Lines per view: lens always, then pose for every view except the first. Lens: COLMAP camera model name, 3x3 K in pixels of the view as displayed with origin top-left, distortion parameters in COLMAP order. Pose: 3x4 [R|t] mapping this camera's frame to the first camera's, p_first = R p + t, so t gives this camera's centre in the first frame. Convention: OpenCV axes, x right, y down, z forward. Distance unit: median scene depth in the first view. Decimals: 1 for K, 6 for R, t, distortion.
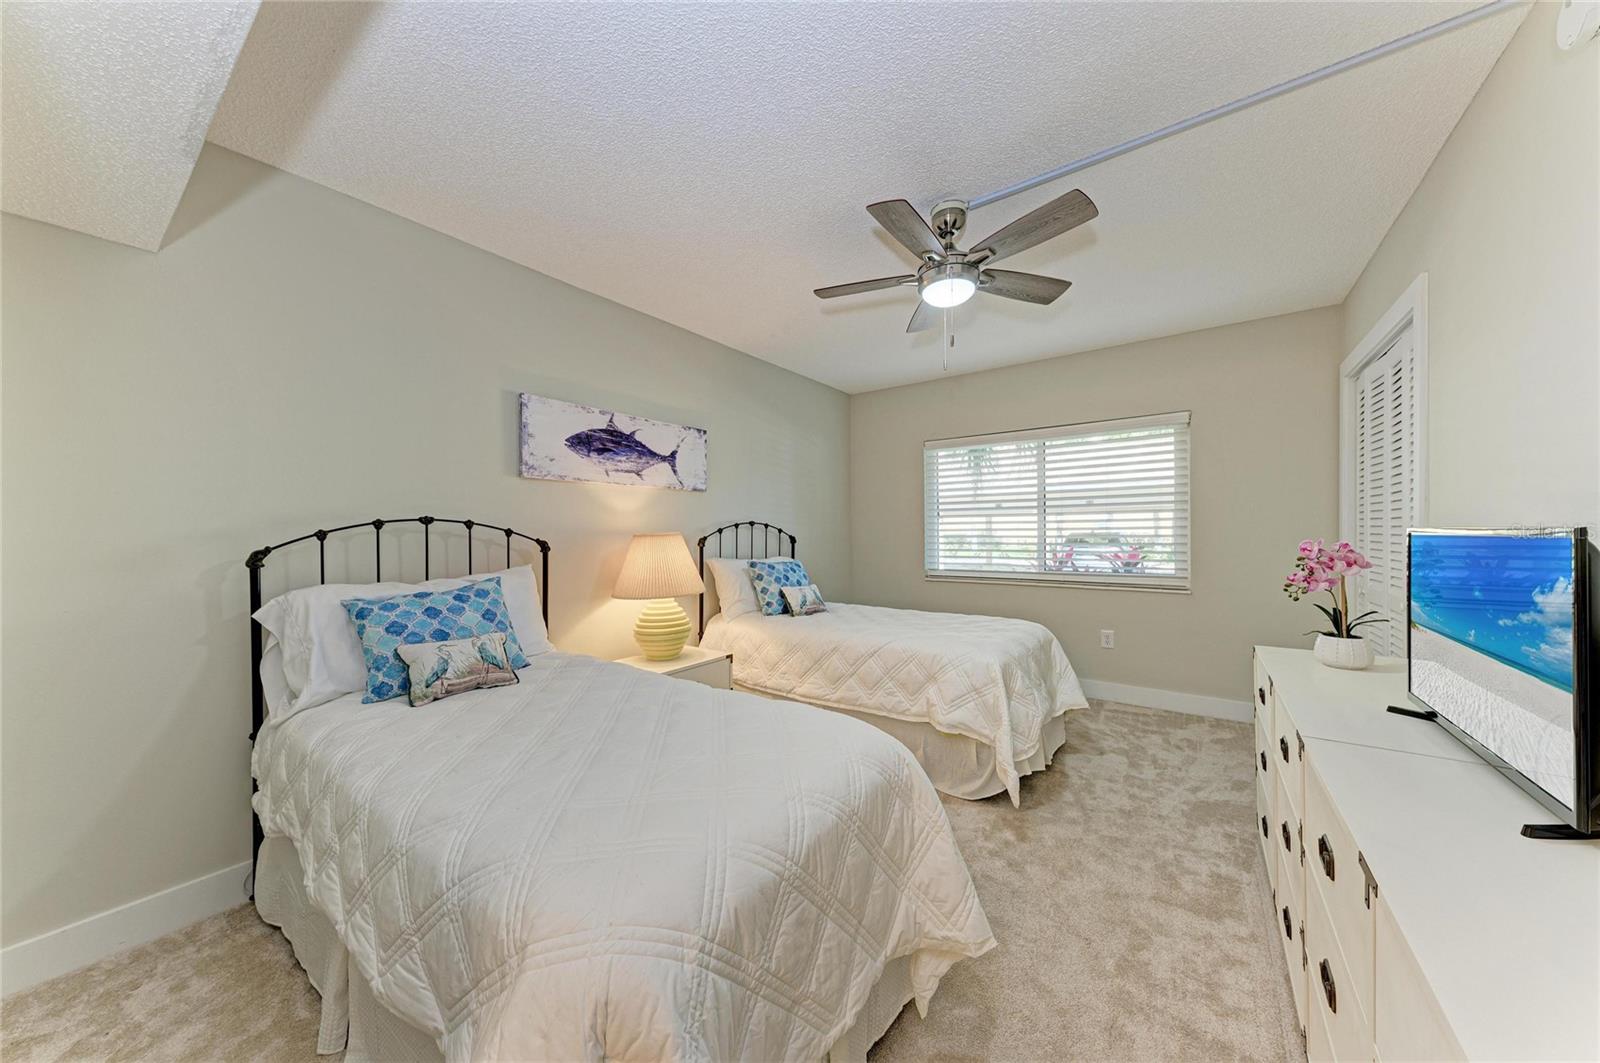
lens RADIAL K [[542.5, 0, 797.5], [0, 542.5, 535.0], [0, 0, 1]] dist [0.000869, 0.000012]
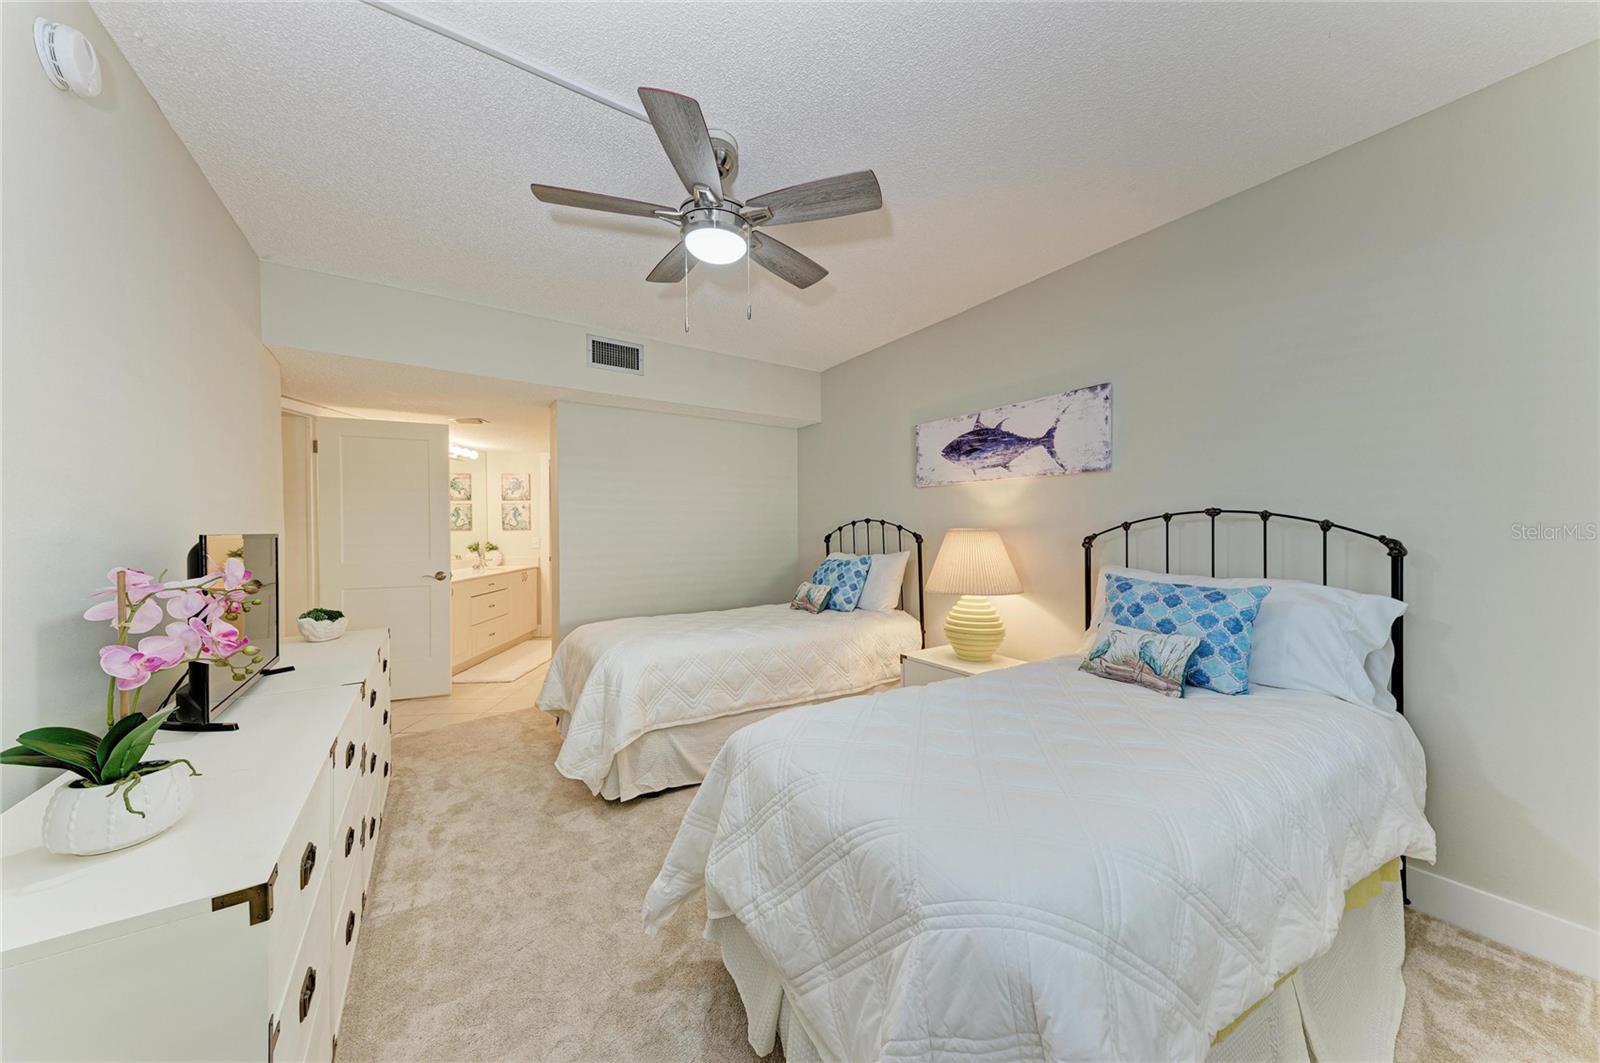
lens RADIAL K [[542.5, 0, 802.0], [0, 542.5, 526.3], [0, 0, 1]] dist [0.000869, 0.000012]
pose [[-0.360340, 0.006734, -0.932797, 0.725144], [0.001923, 0.999977, 0.006476, -0.014356], [0.932819, 0.000540, -0.360344, 1.017520]]
